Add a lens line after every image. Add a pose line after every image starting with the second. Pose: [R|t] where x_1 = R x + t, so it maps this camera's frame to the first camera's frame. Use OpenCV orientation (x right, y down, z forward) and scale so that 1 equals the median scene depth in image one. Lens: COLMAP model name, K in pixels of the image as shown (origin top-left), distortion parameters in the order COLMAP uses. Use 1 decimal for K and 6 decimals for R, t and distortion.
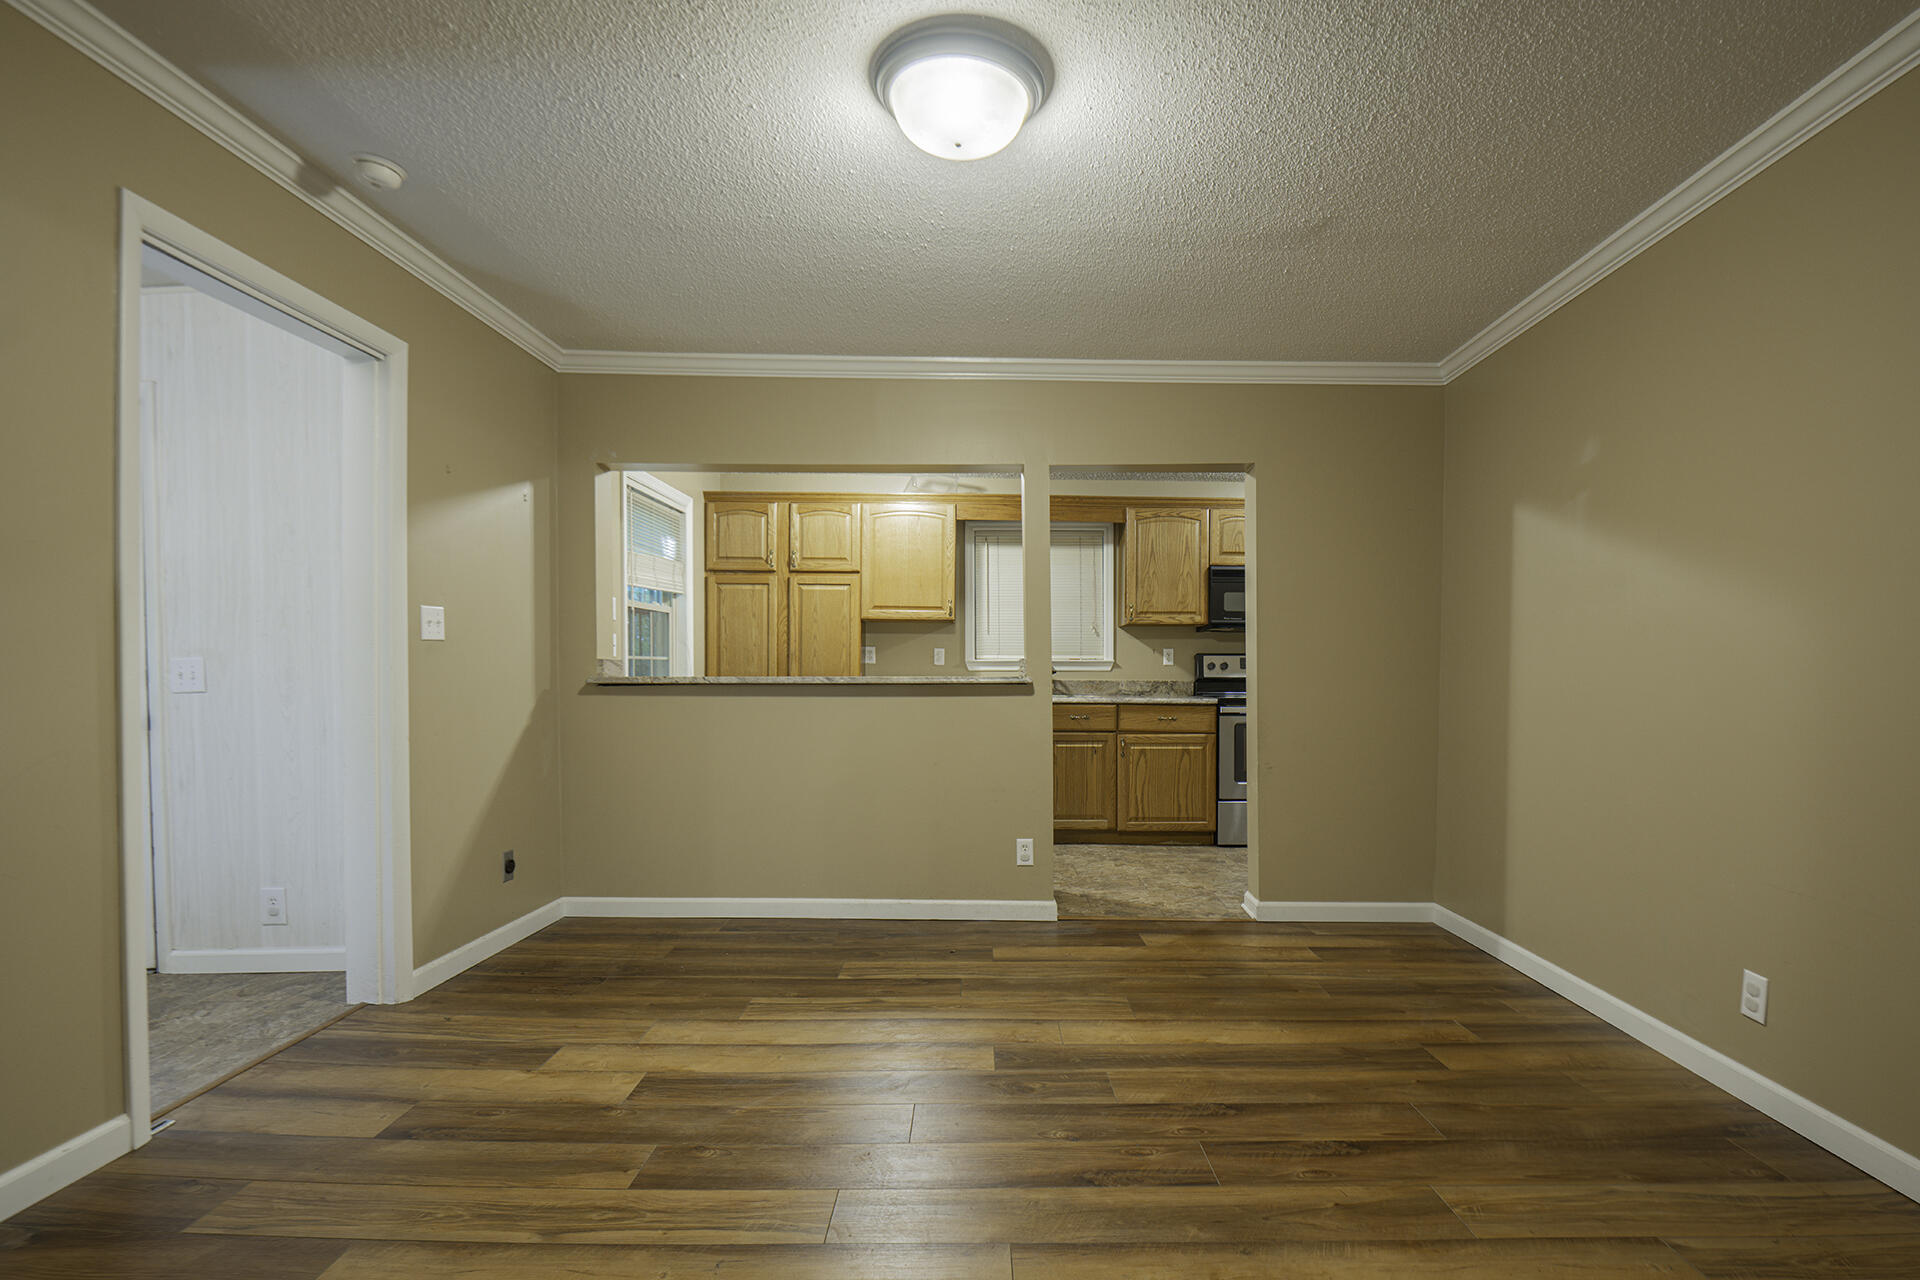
lens RADIAL K [[880.4, 0, 982.8], [0, 880.4, 659.3], [0, 0, 1]] dist [-0.001887, -0.015856]
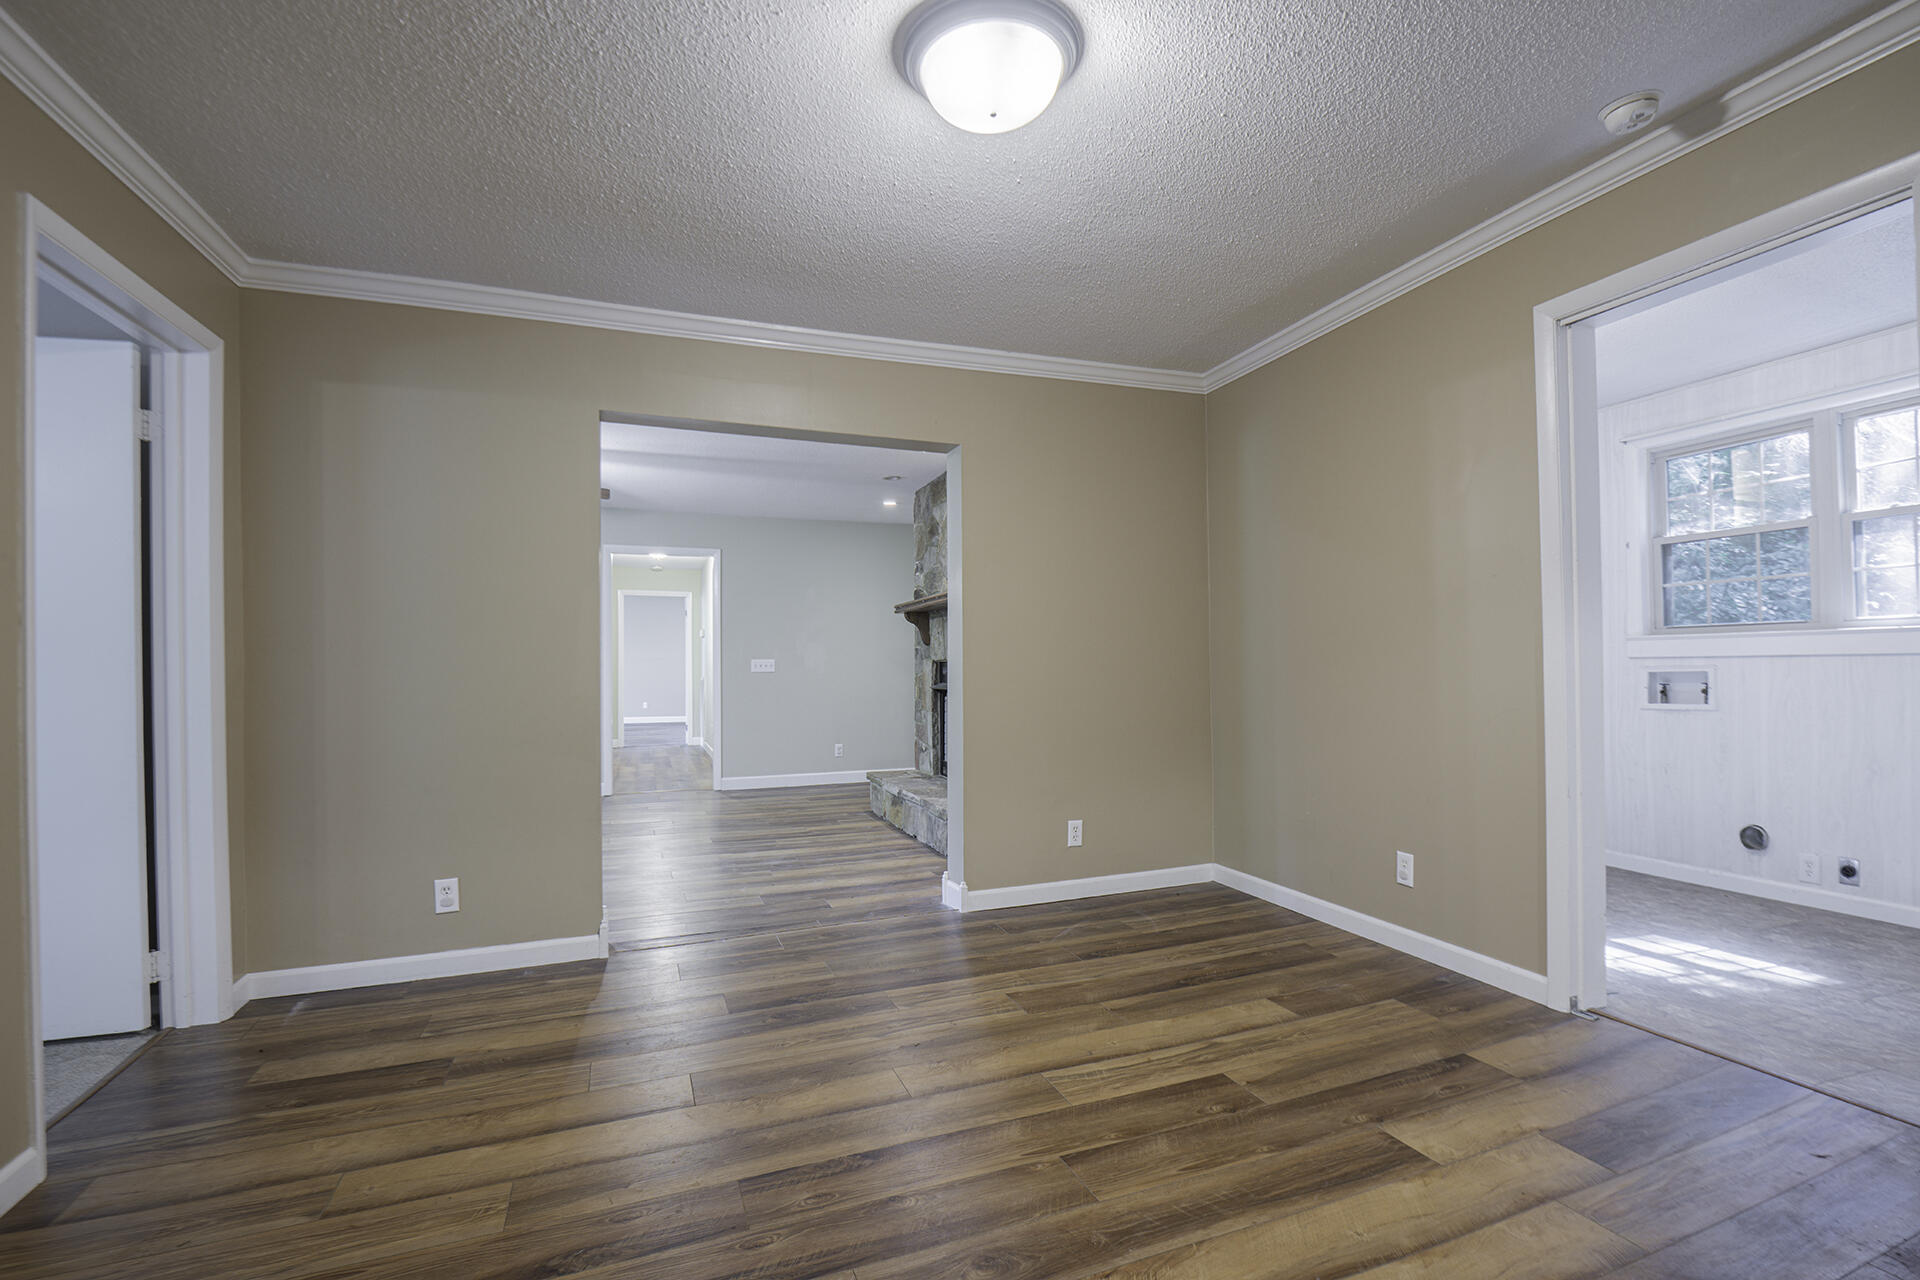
lens RADIAL K [[880.4, 0, 982.8], [0, 880.4, 659.3], [0, 0, 1]] dist [-0.001887, -0.015856]
pose [[-0.928800, 0.011787, -0.370393, 0.115820], [0.018790, 0.999706, -0.015304, 0.006697], [0.370104, -0.021174, -0.928749, 0.633448]]
